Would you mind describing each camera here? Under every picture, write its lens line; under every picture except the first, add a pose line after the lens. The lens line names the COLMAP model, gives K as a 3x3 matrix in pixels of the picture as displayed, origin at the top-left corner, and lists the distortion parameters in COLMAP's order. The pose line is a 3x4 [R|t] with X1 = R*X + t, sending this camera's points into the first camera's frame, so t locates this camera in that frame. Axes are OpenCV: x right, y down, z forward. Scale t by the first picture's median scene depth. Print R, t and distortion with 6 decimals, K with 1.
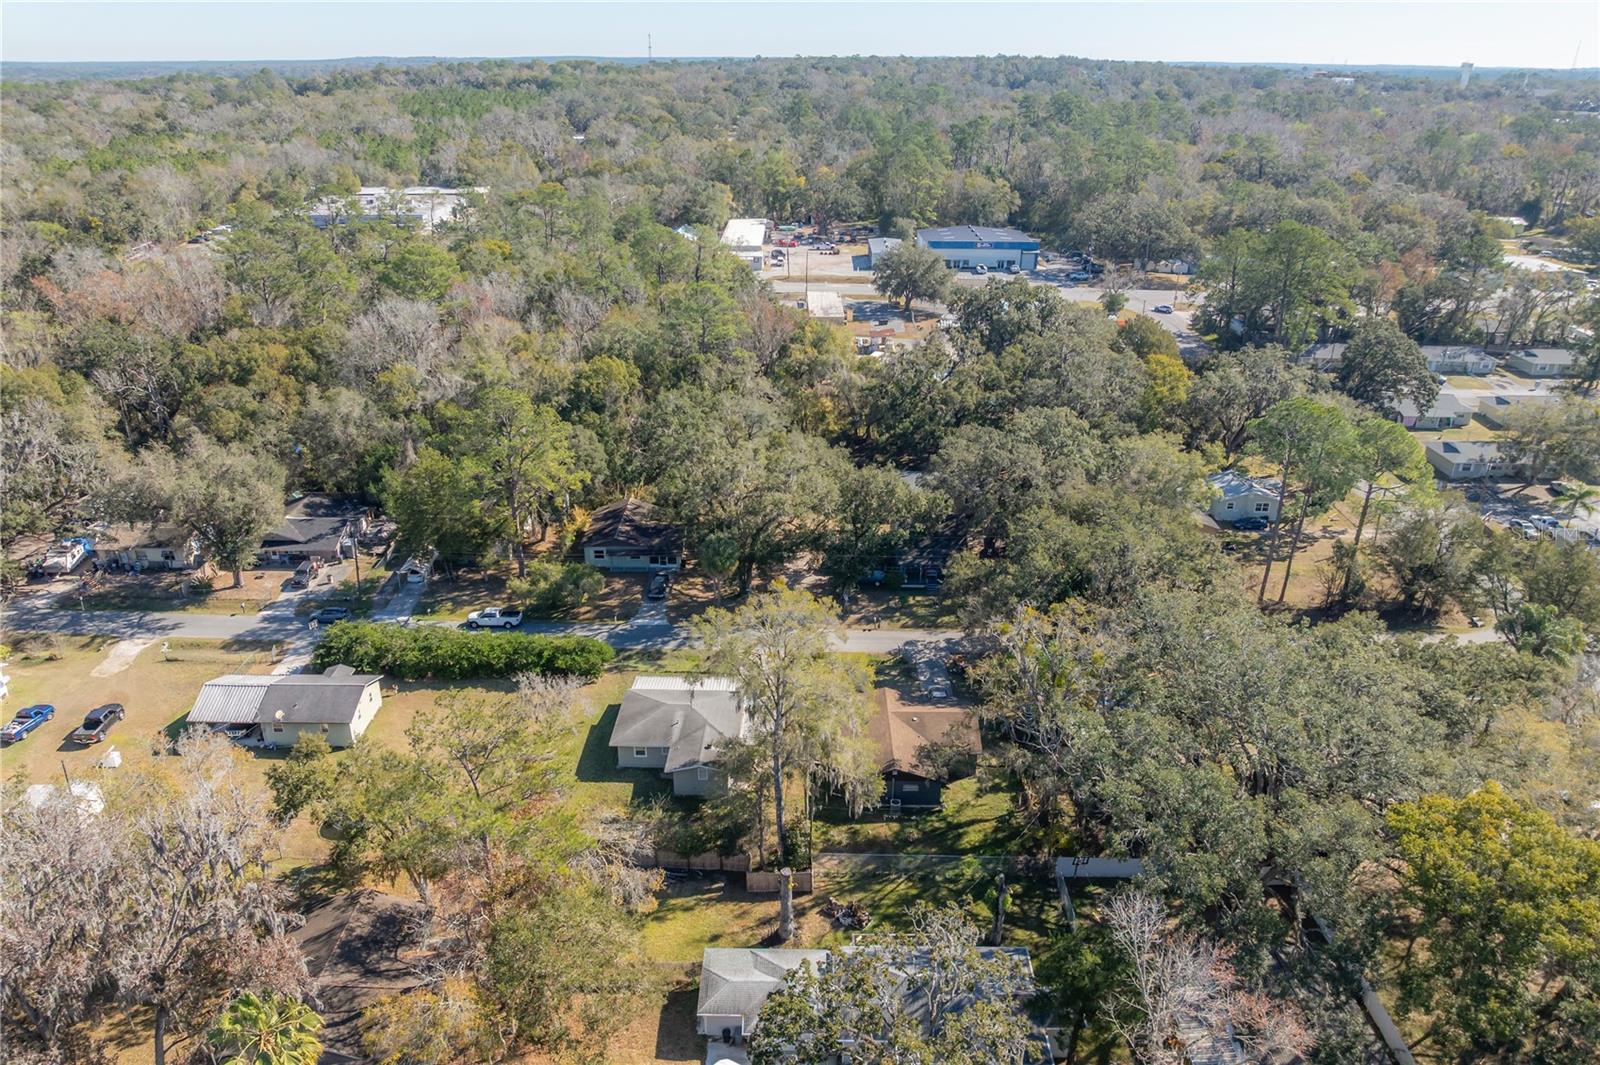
lens RADIAL K [[1150.6, 0, 800.3], [0, 1150.6, 504.3], [0, 0, 1]] dist [-0.033205, -0.000889]
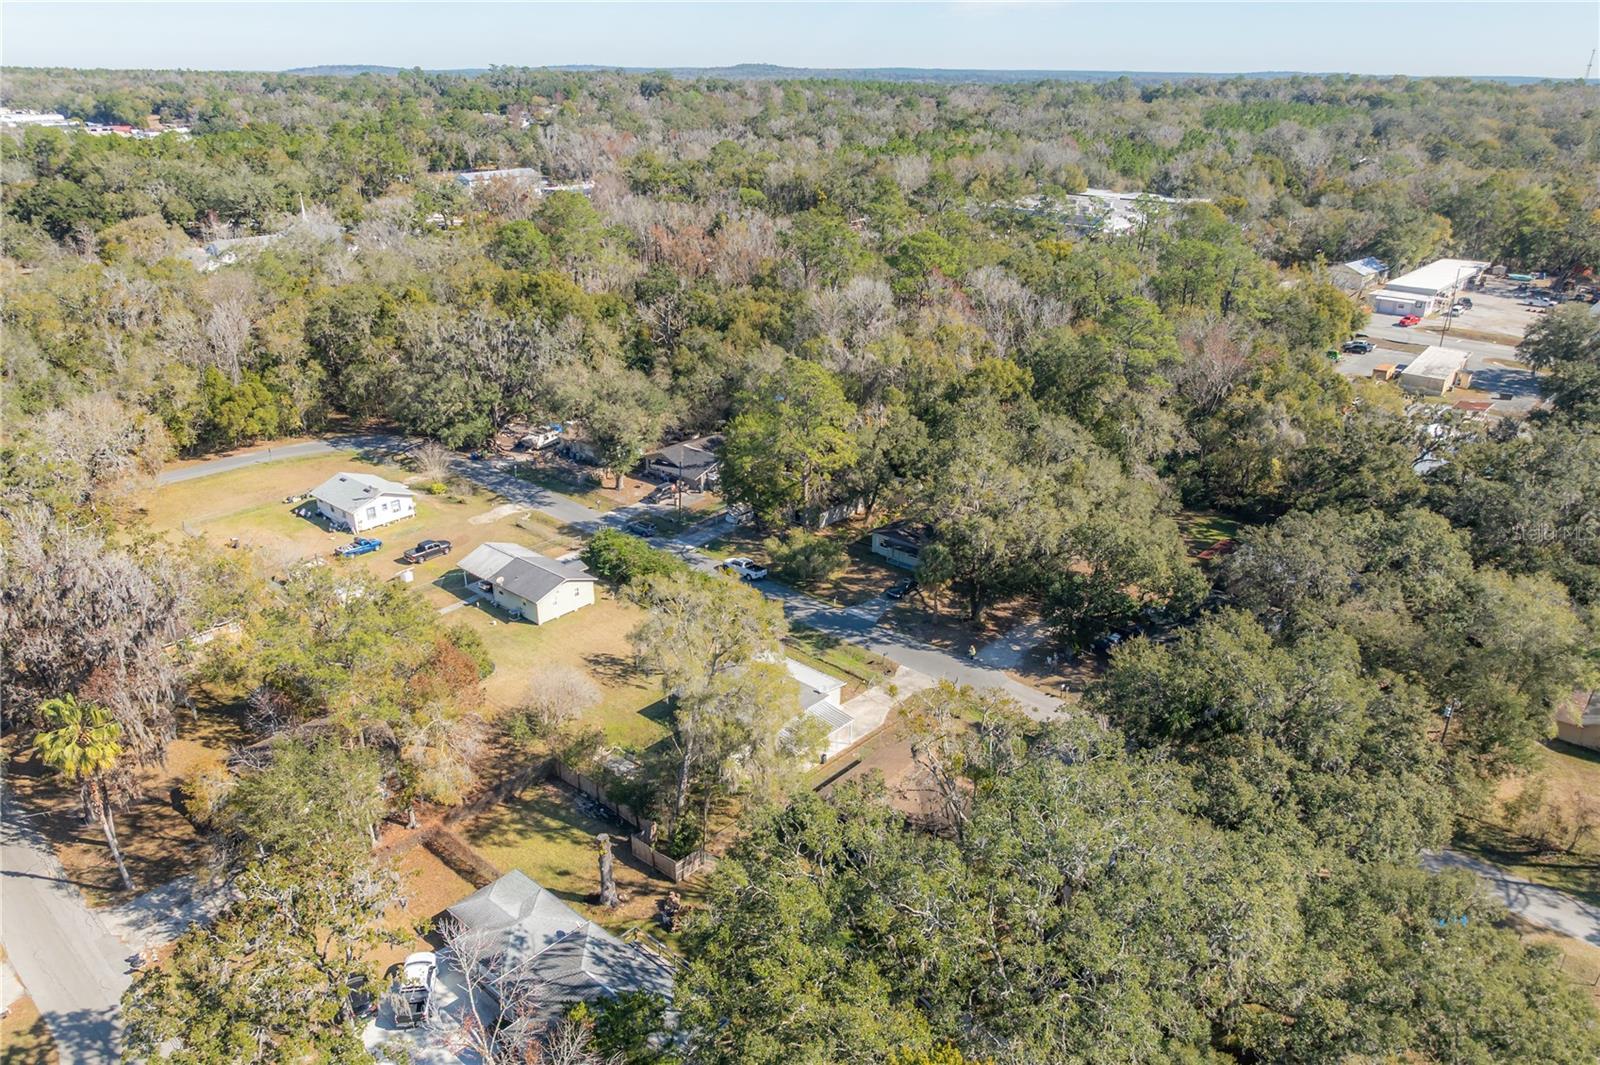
lens RADIAL K [[1150.6, 0, 800.3], [0, 1150.6, 504.3], [0, 0, 1]] dist [-0.033205, -0.000889]
pose [[0.761503, 0.236776, -0.603365, 0.375522], [-0.242695, 0.967329, 0.073300, -0.046261], [0.601009, 0.090616, 0.794089, 0.153992]]
